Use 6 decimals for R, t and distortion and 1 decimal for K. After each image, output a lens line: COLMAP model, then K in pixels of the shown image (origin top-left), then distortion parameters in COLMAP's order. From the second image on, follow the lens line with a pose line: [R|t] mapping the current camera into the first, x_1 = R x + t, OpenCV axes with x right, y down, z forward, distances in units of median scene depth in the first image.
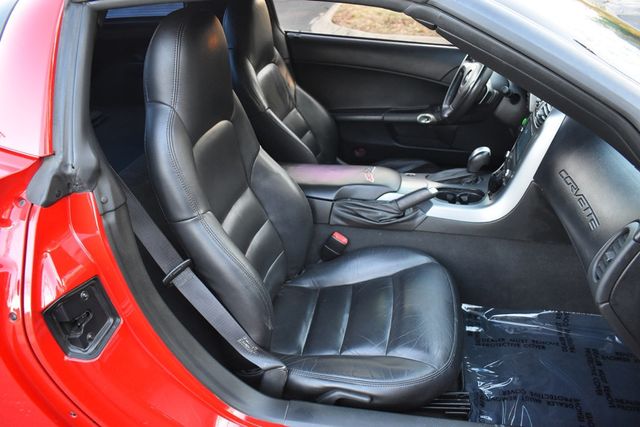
lens RADIAL K [[496.3, 0, 321.4], [0, 496.3, 215.4], [0, 0, 1]] dist [-0.094559, 0.011325]
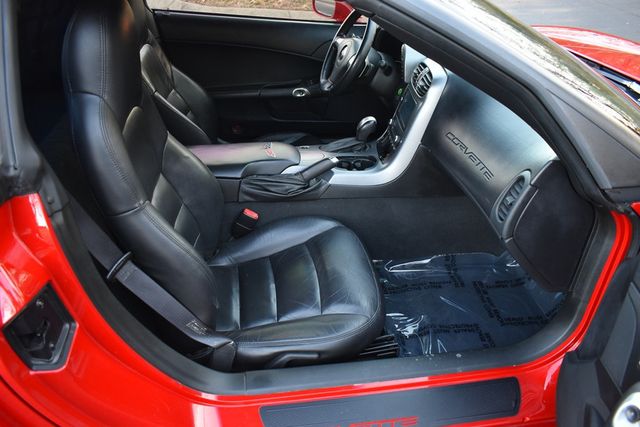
lens RADIAL K [[496.3, 0, 320.5], [0, 496.3, 215.4], [0, 0, 1]] dist [-0.094559, 0.011325]
pose [[0.944716, -0.119265, 0.305431, -0.166783], [0.102739, 0.992265, 0.069684, -0.009618], [-0.311379, -0.034452, 0.949661, -0.031977]]
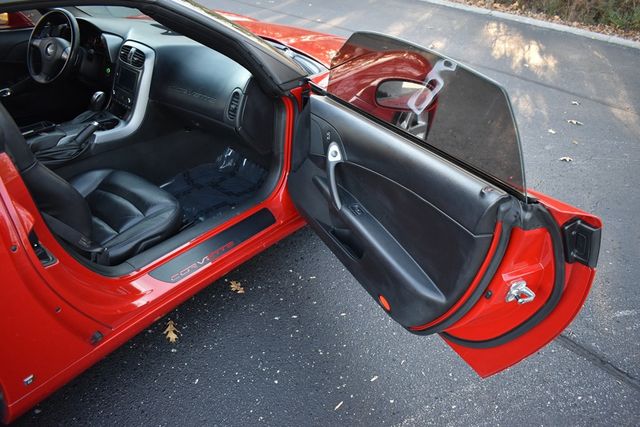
lens RADIAL K [[496.3, 0, 318.5], [0, 496.3, 212.6], [0, 0, 1]] dist [-0.094559, 0.011325]
pose [[0.415905, -0.398071, 0.817657, -0.875366], [0.347760, 0.900390, 0.261459, 0.044528], [-0.840289, 0.175606, 0.512910, -0.284990]]
